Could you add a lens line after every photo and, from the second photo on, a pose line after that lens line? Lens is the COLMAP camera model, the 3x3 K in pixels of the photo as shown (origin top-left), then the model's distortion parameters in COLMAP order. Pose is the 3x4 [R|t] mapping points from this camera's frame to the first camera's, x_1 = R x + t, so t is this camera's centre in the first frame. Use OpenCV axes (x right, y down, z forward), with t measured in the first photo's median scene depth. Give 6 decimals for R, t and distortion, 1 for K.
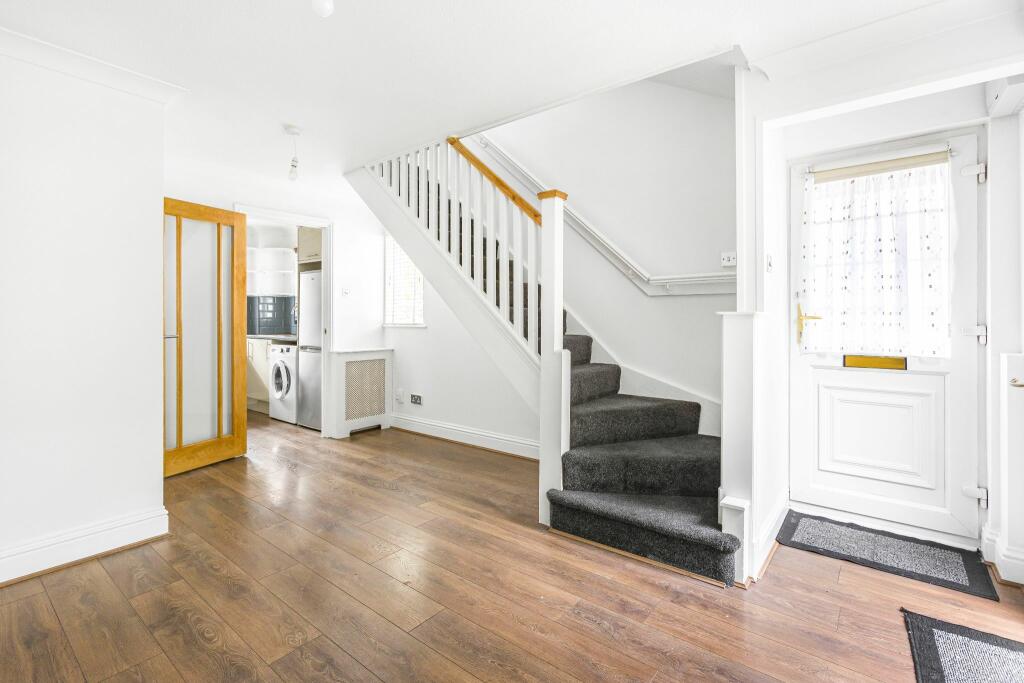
lens RADIAL K [[467.7, 0, 510.4], [0, 467.7, 322.9], [0, 0, 1]] dist [0.000186, 0.000409]
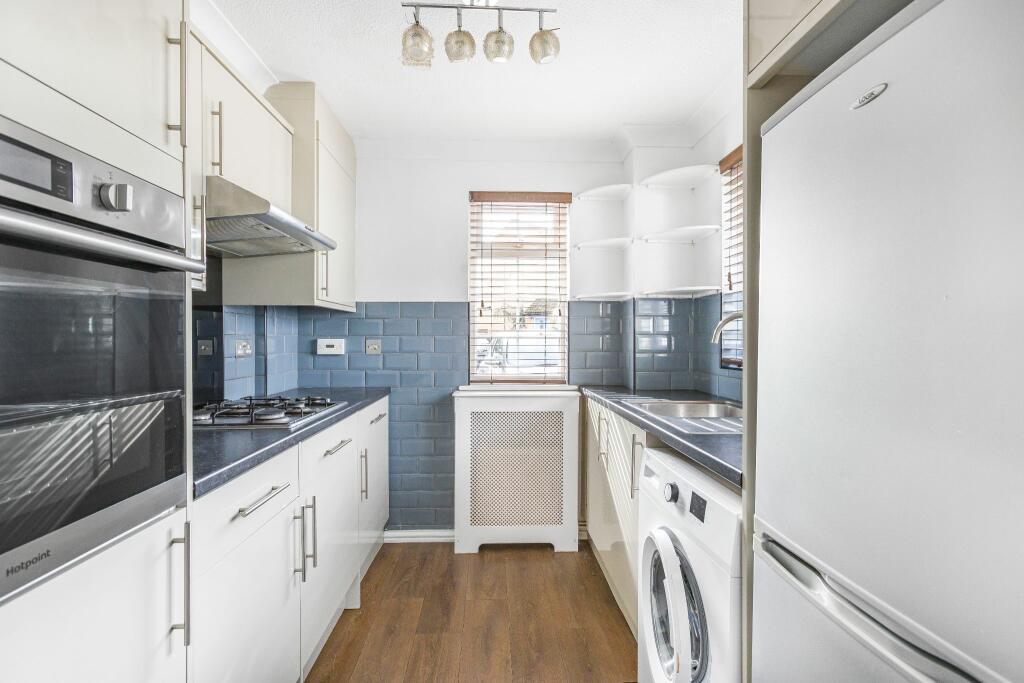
lens RADIAL K [[456.0, 0, 512.0], [0, 456.0, 341.5], [0, 0, 1]] dist [-0.010546, 0.000630]
pose [[0.659504, -0.000102, -0.751701, -0.301248], [-0.001783, 0.999997, -0.001701, -0.017347], [0.751699, 0.002462, 0.659502, 0.642595]]
